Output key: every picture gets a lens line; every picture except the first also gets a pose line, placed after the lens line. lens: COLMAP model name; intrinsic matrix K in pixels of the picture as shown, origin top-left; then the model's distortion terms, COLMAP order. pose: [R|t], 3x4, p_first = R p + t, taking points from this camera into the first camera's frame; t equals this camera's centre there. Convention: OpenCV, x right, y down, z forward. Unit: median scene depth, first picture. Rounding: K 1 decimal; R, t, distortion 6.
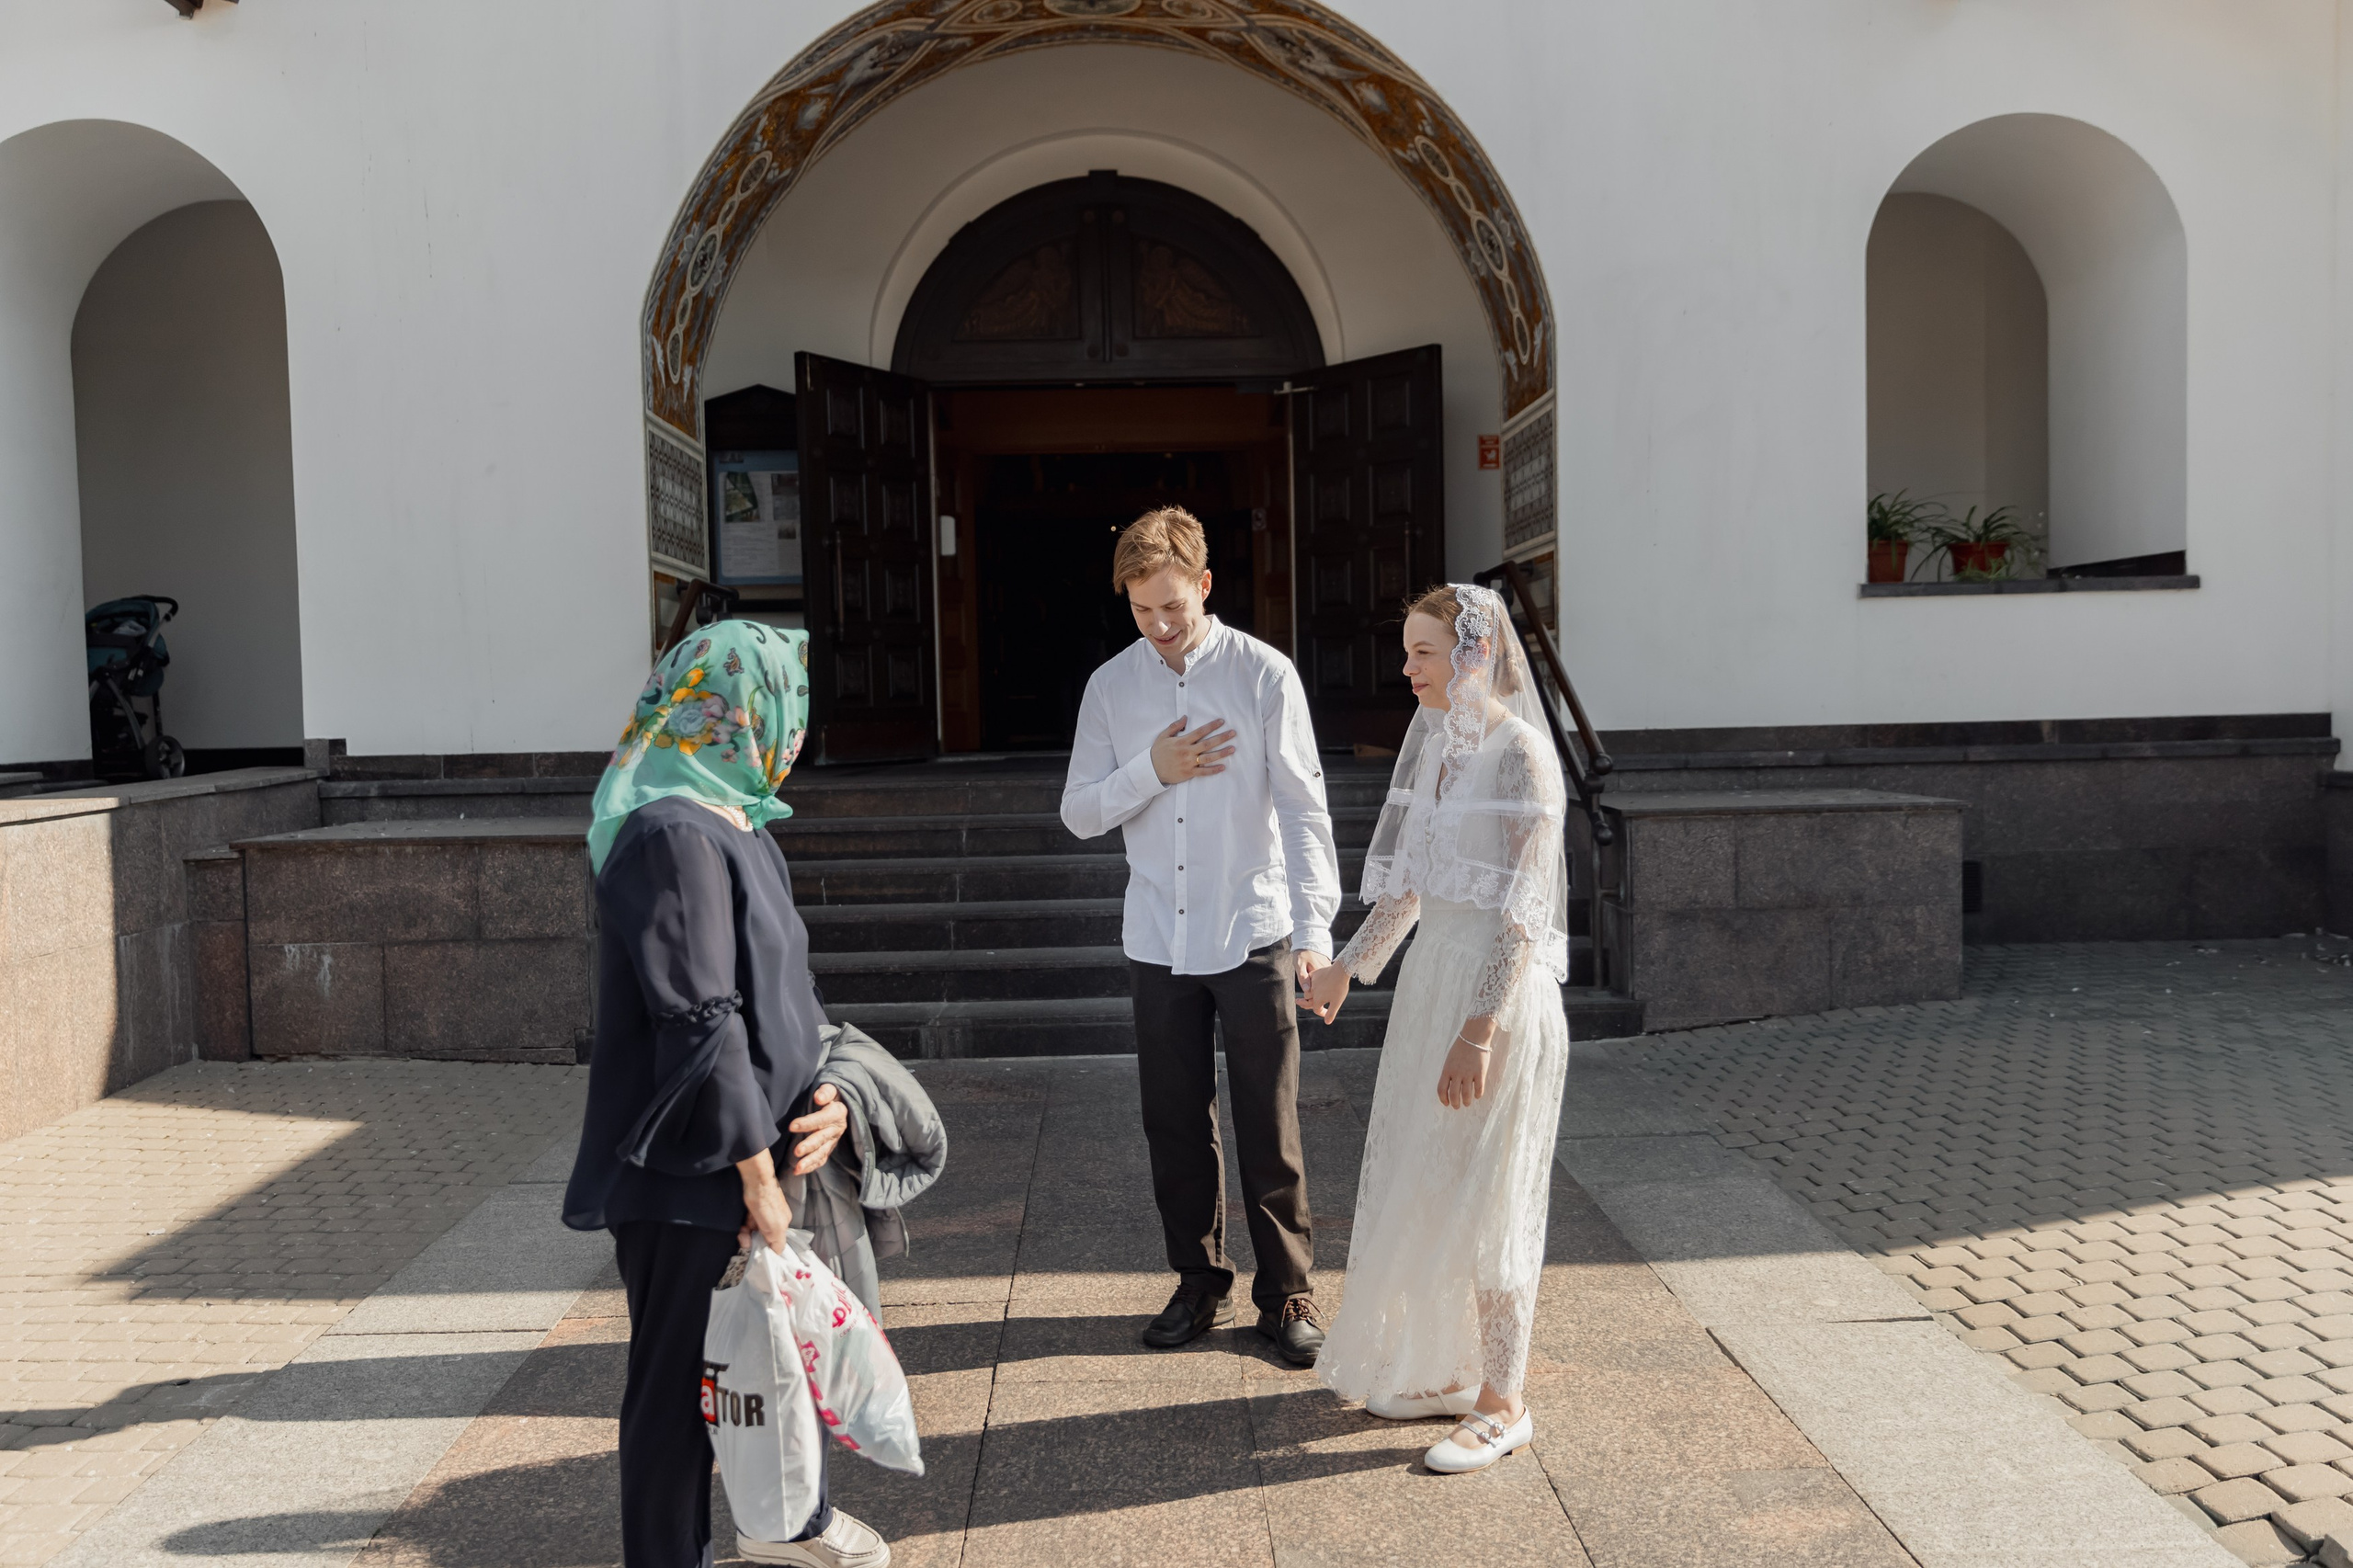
lens RADIAL K [[1911.4, 0, 1188.5], [0, 1911.4, 780.6], [0, 0, 1]] dist [0.040433, -0.006642]
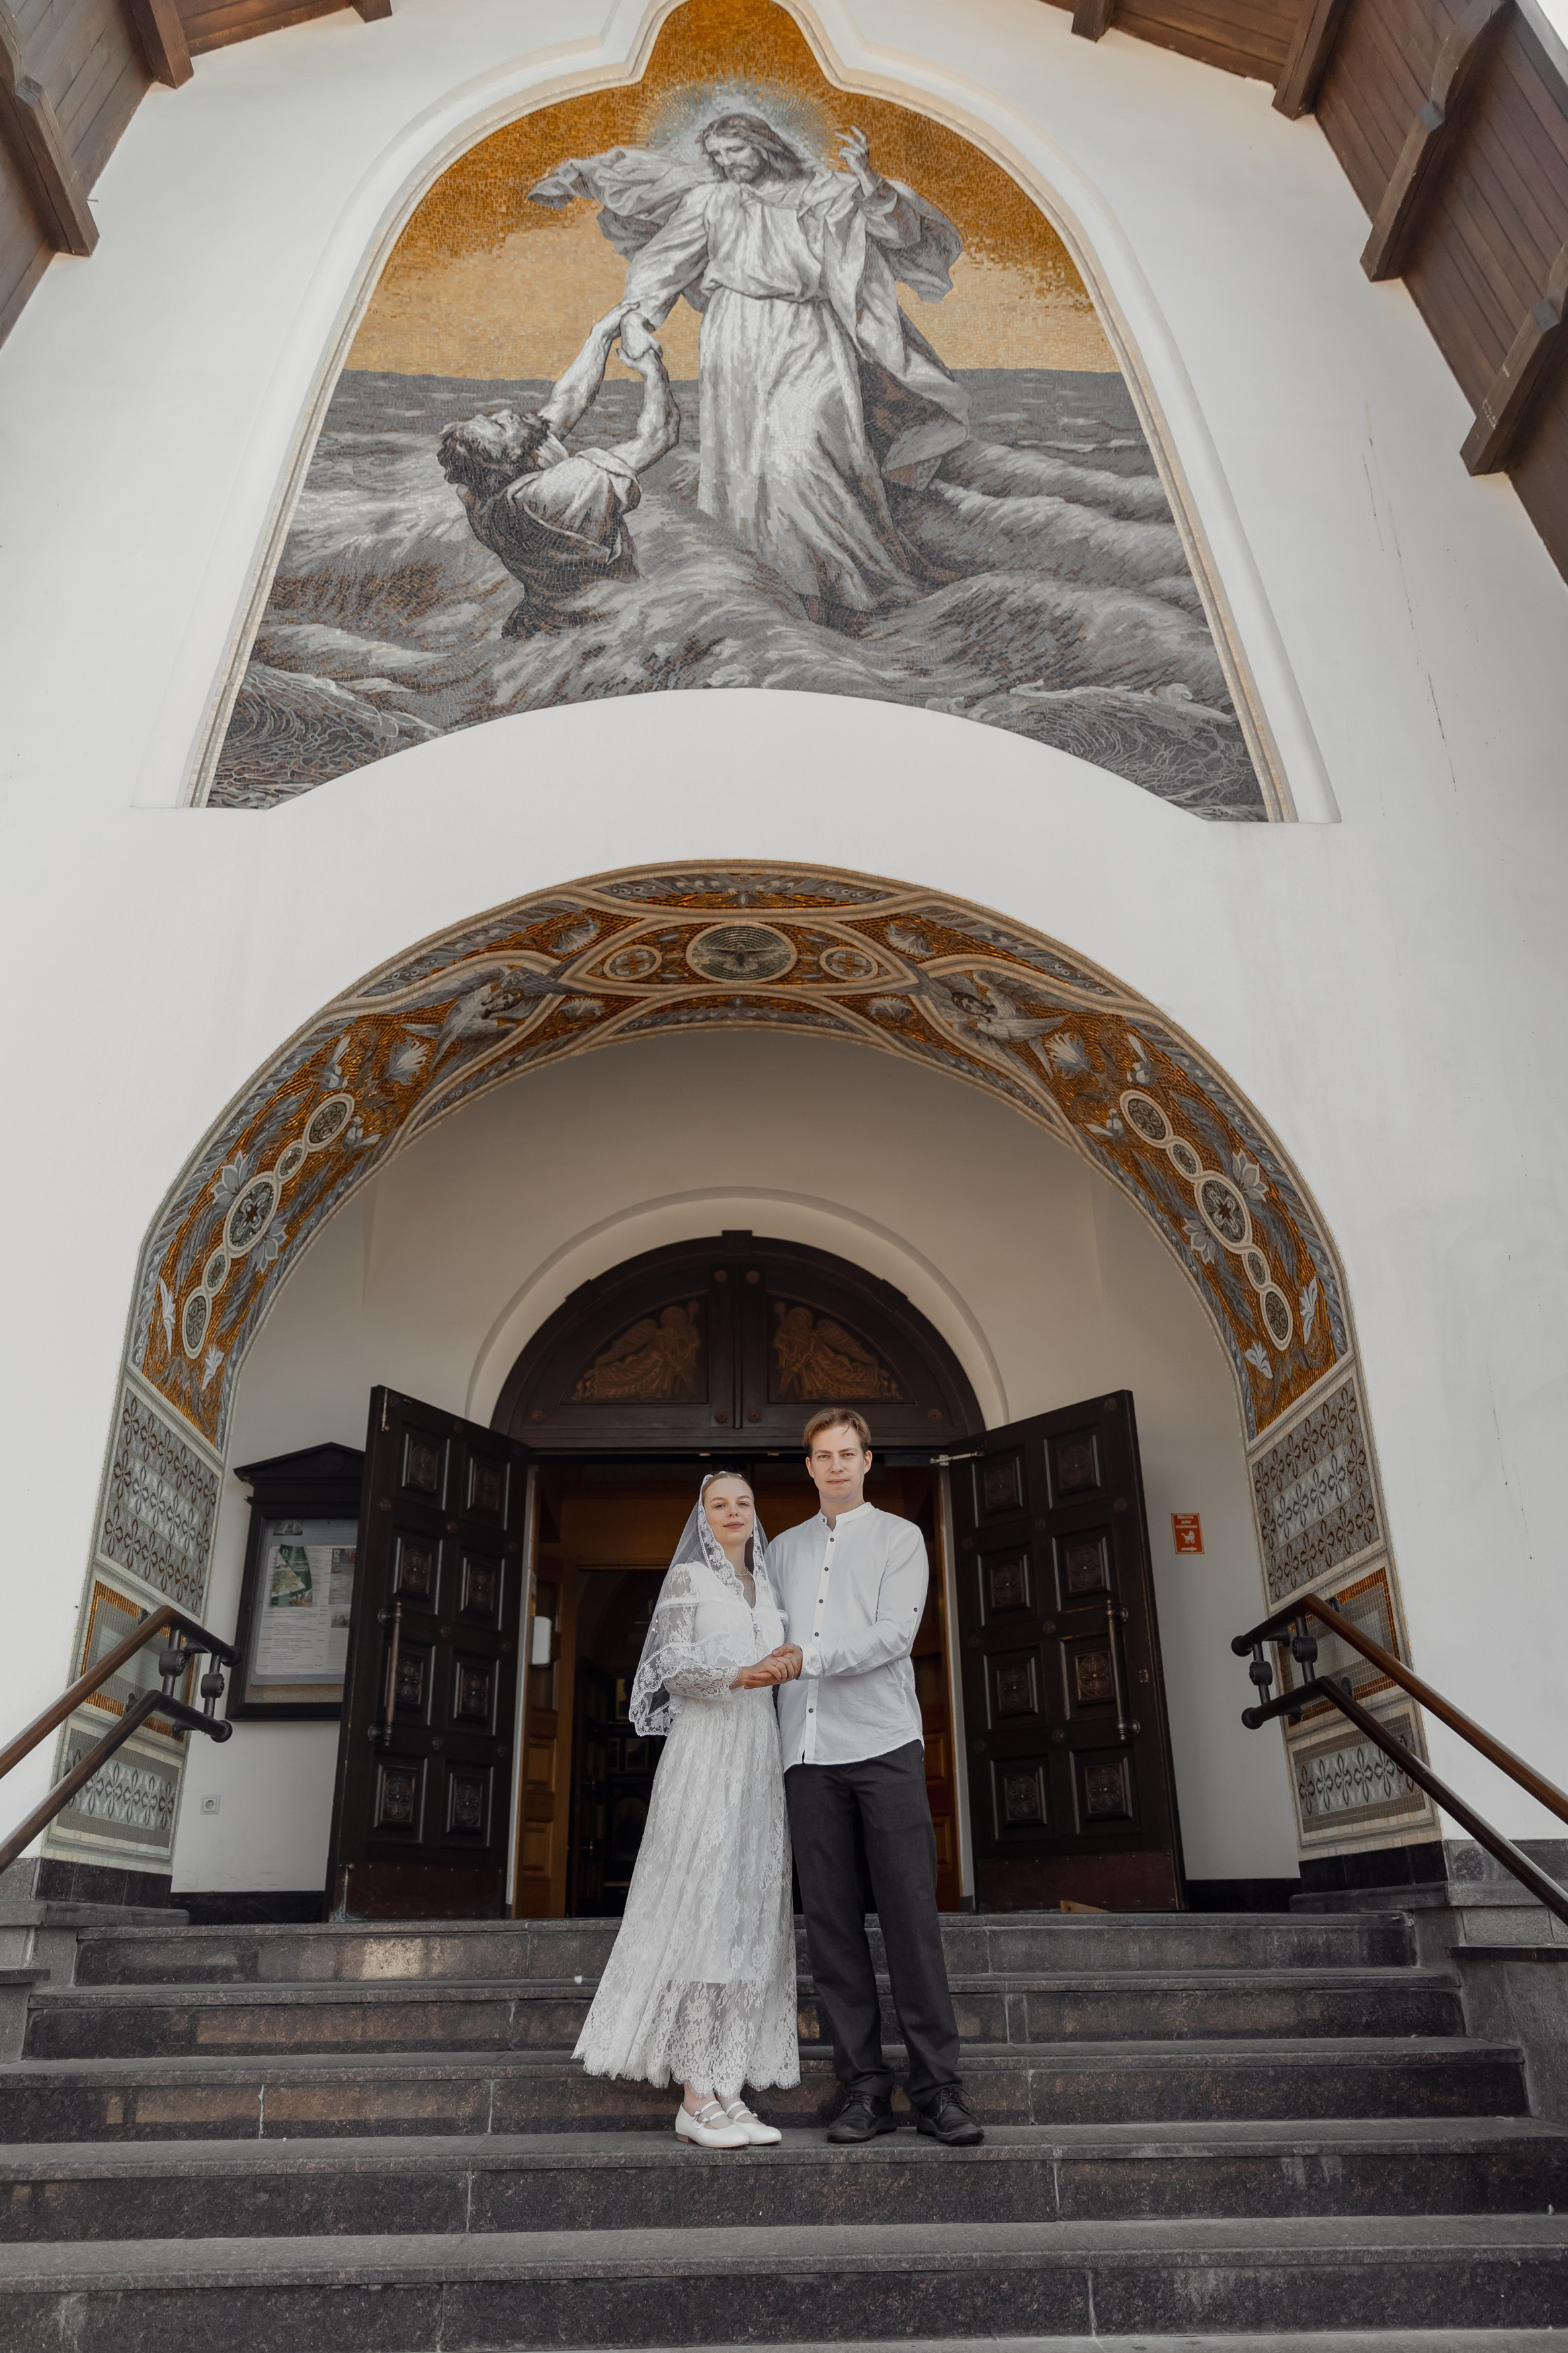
lens RADIAL K [[1613.0, 0, 783.3], [0, 1613.0, 1214.8], [0, 0, 1]] dist [0.011387, -0.003382]
pose [[0.999958, 0.009034, 0.001737, -0.030292], [-0.007306, 0.894631, -0.446745, 0.028944], [-0.005590, 0.446714, 0.894659, 0.384105]]
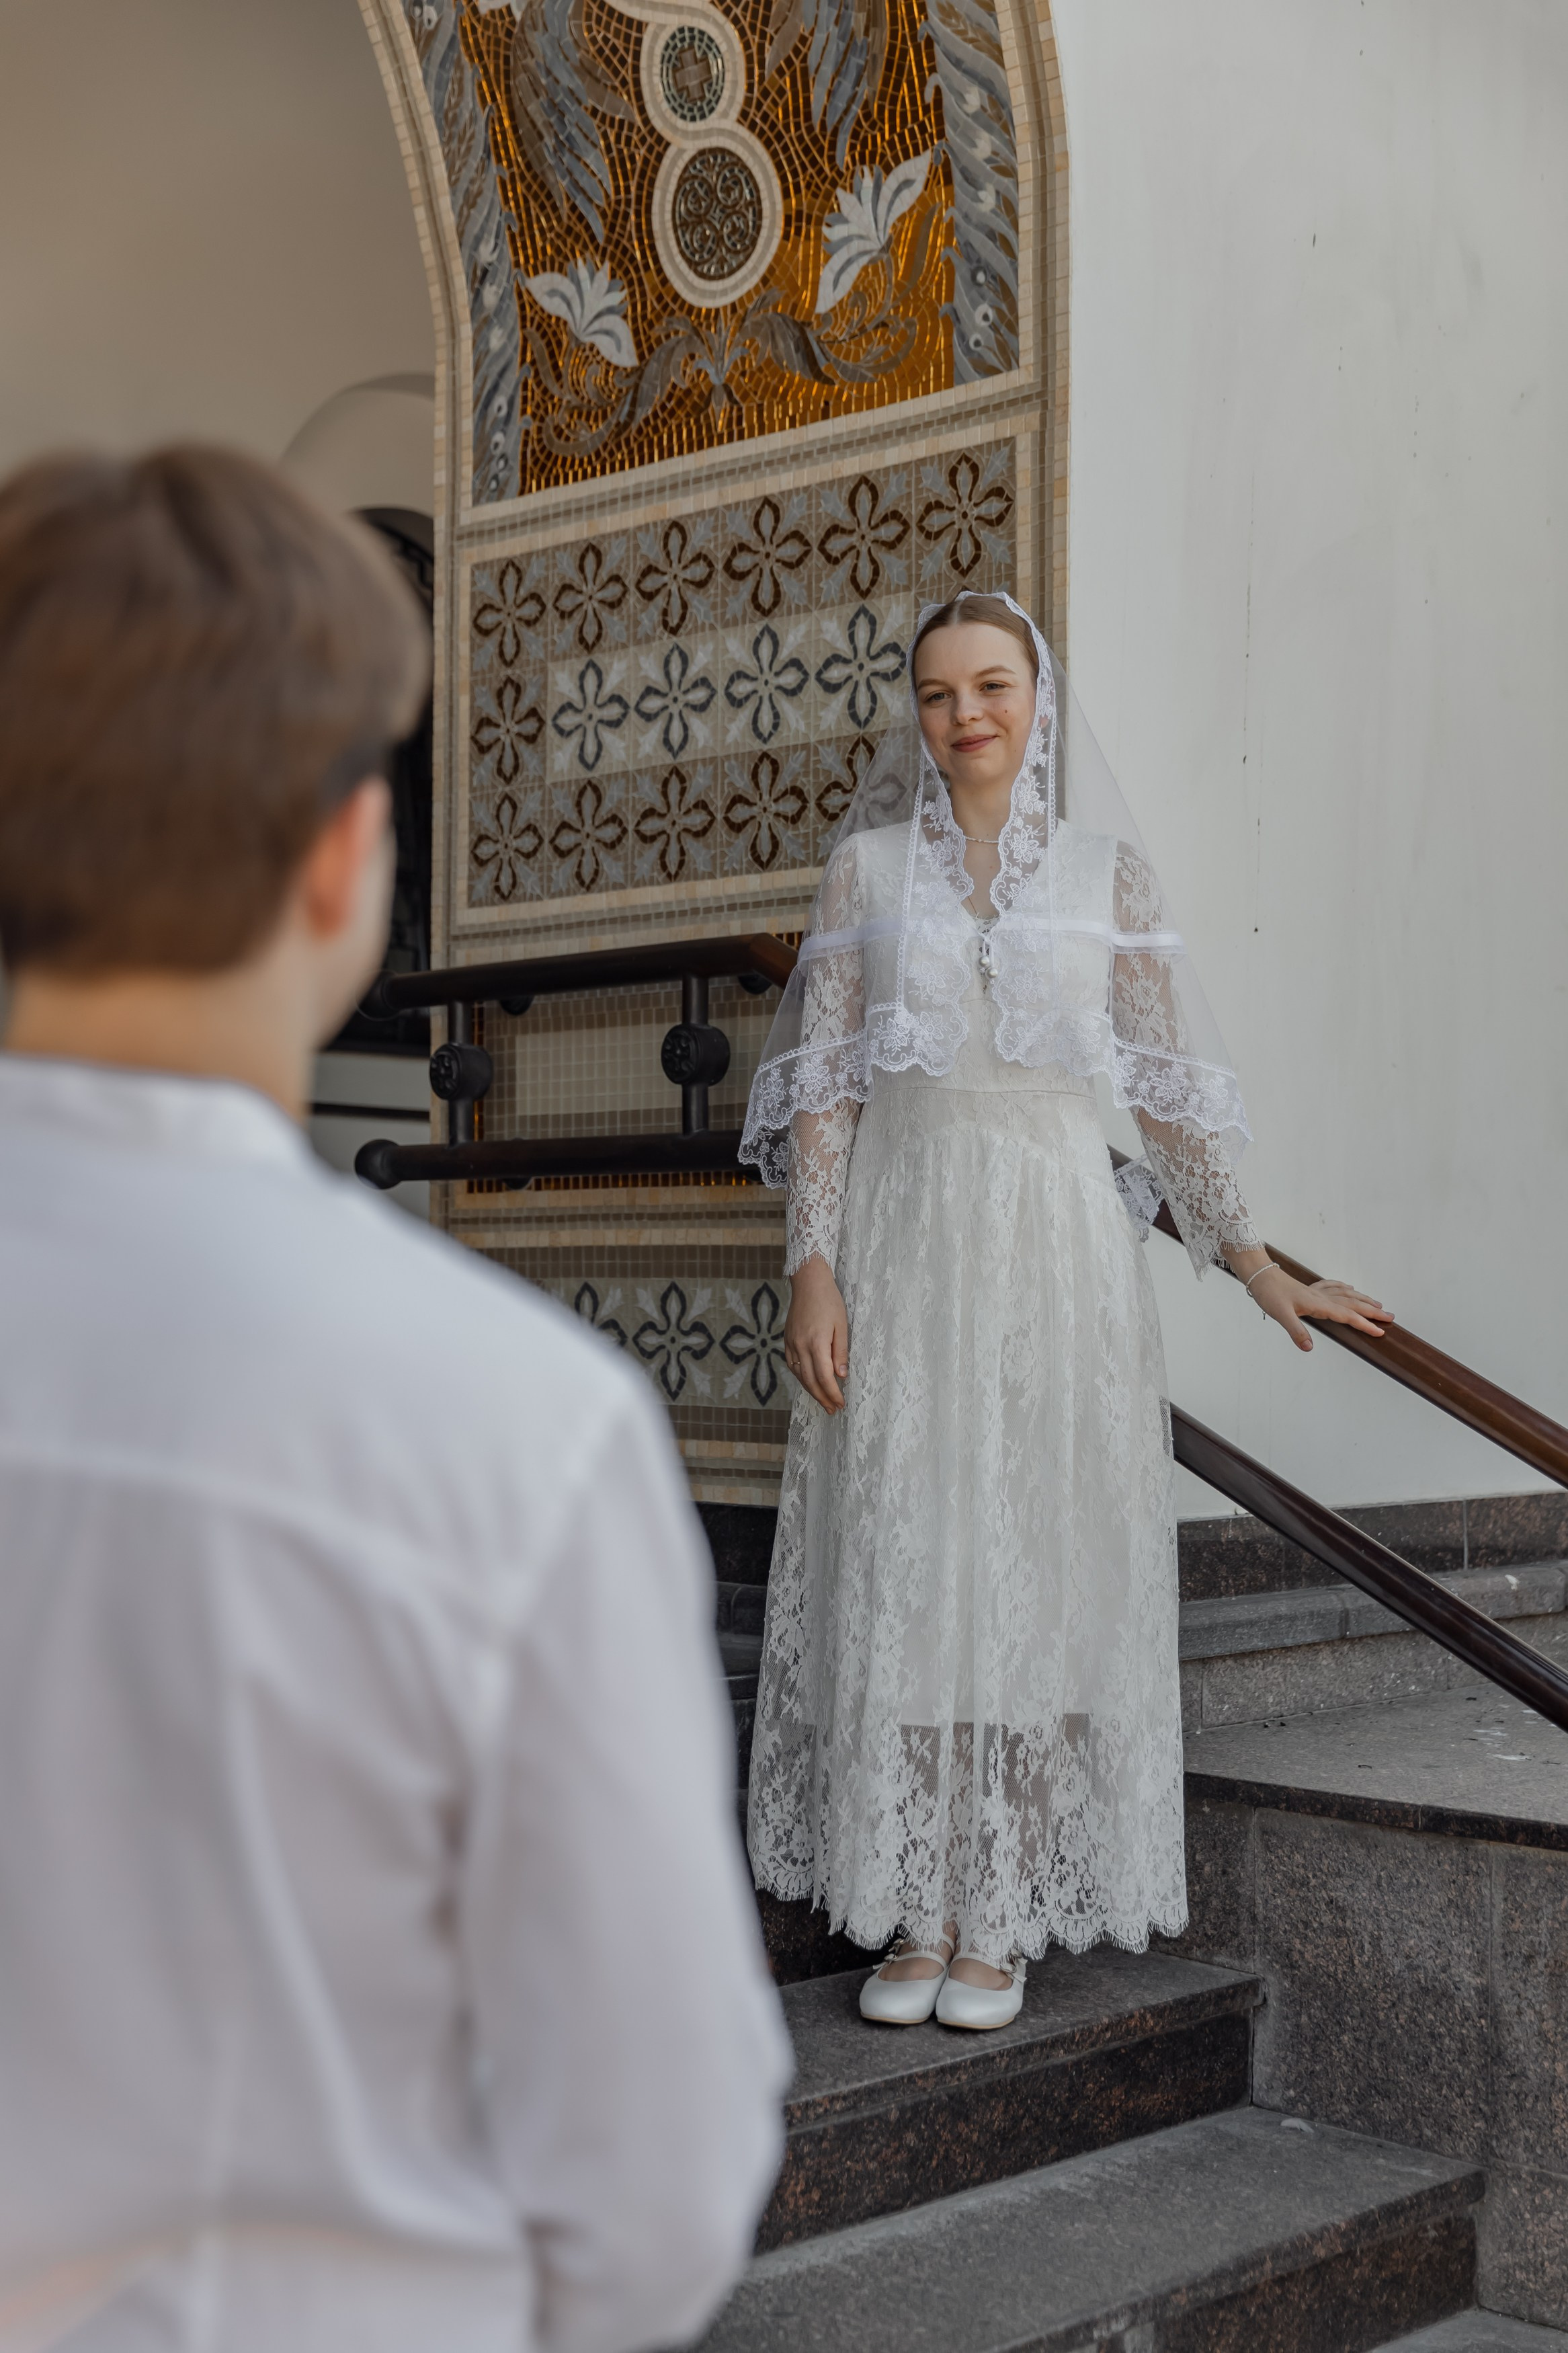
lens RADIAL K [[3095.4, 0, 784.0], [0, 3095.4, 1176.5], [0, 0, 1]] dist [0.001254, 0.010240]
pose [[0.704602, 0.056267, 0.707368, -0.157479], [0.002815, 0.996622, -0.082079, -0.037812], [-0.709597, 0.059824, 0.702064, 0.647211]]
